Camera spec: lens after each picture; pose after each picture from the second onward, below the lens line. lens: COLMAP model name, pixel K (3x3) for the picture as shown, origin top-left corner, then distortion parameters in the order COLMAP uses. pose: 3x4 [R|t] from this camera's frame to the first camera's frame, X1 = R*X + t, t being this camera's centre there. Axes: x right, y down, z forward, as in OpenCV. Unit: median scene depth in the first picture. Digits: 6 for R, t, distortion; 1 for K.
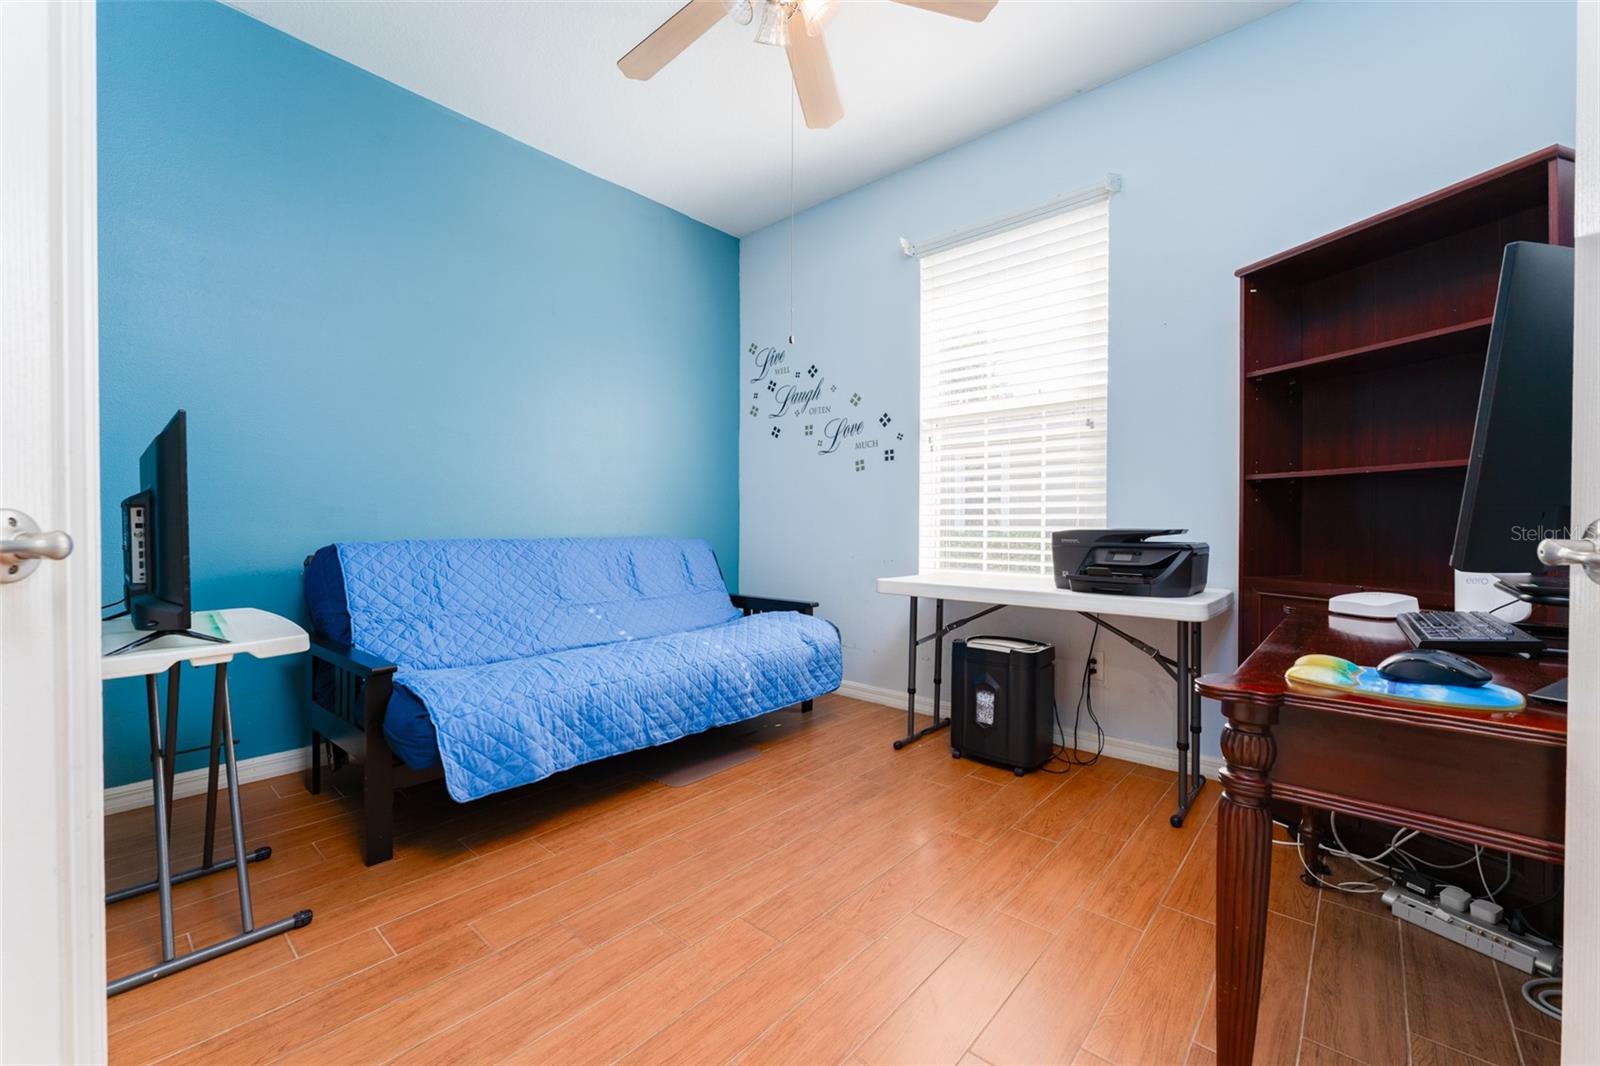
lens RADIAL K [[648.8, 0, 795.3], [0, 648.8, 522.6], [0, 0, 1]] dist [-0.001470, -0.000018]
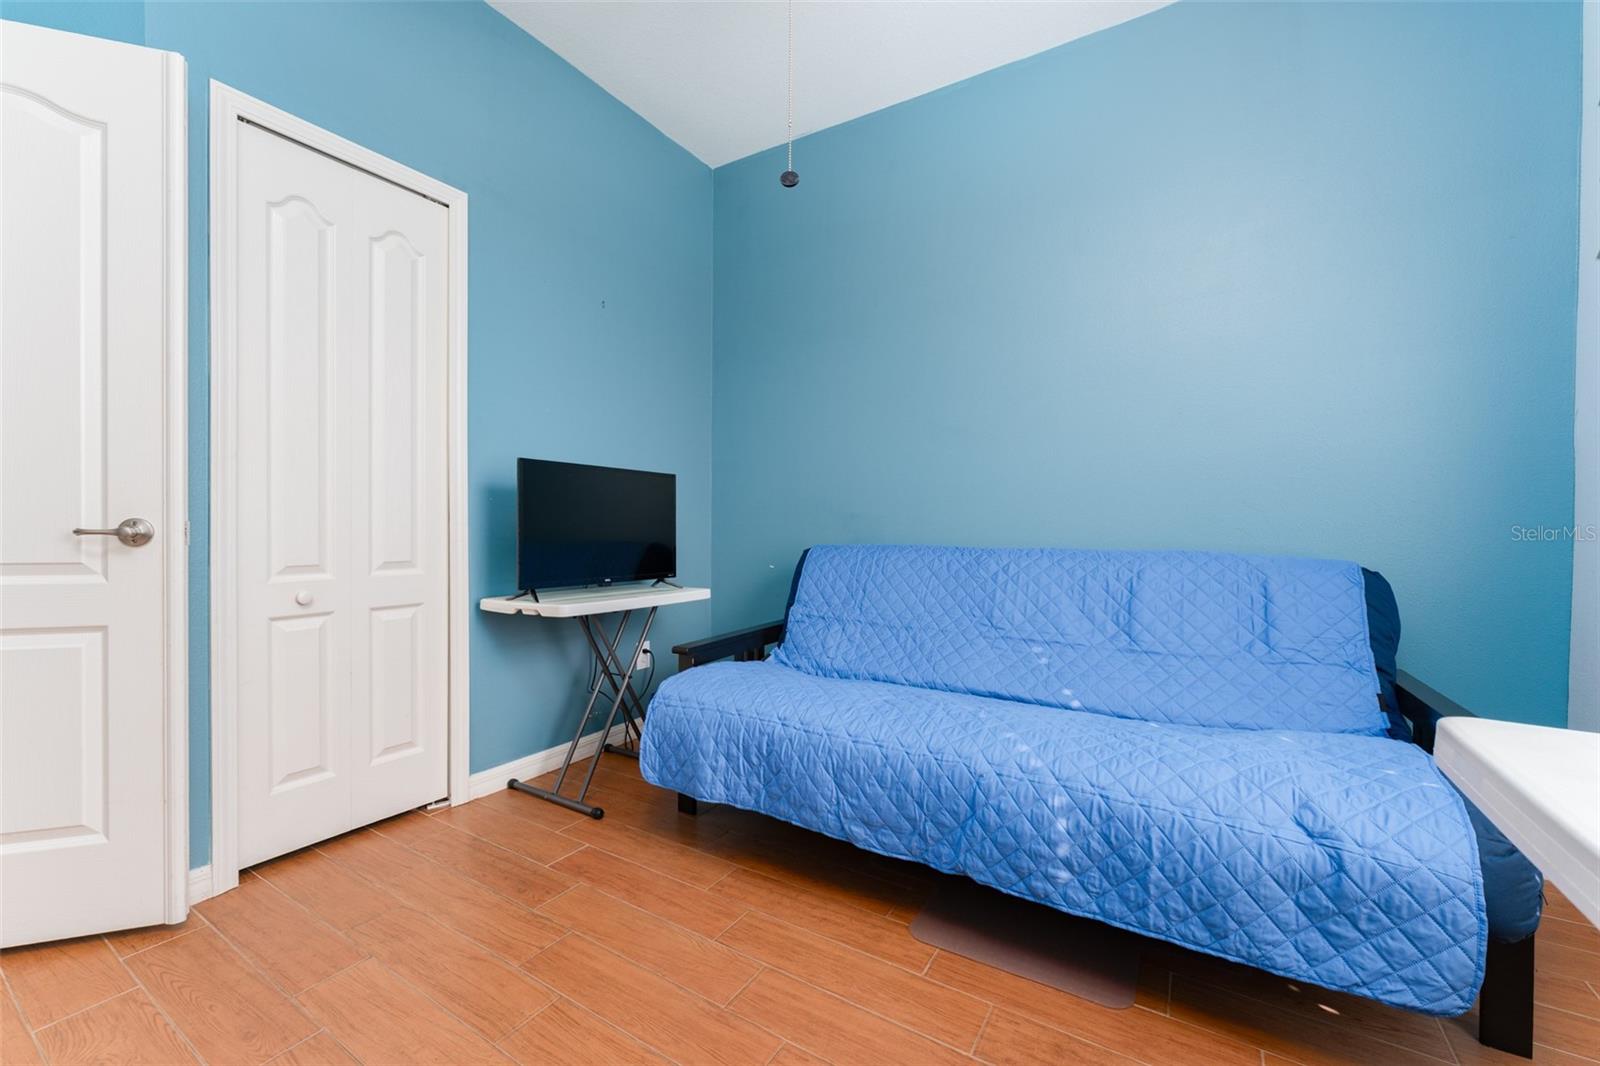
lens RADIAL K [[648.8, 0, 795.3], [0, 648.8, 522.6], [0, 0, 1]] dist [-0.001470, -0.000018]
pose [[0.158193, -0.008911, -0.987368, 0.425356], [-0.002248, 0.999953, -0.009385, 0.002353], [0.987406, 0.003704, 0.158165, 0.750218]]
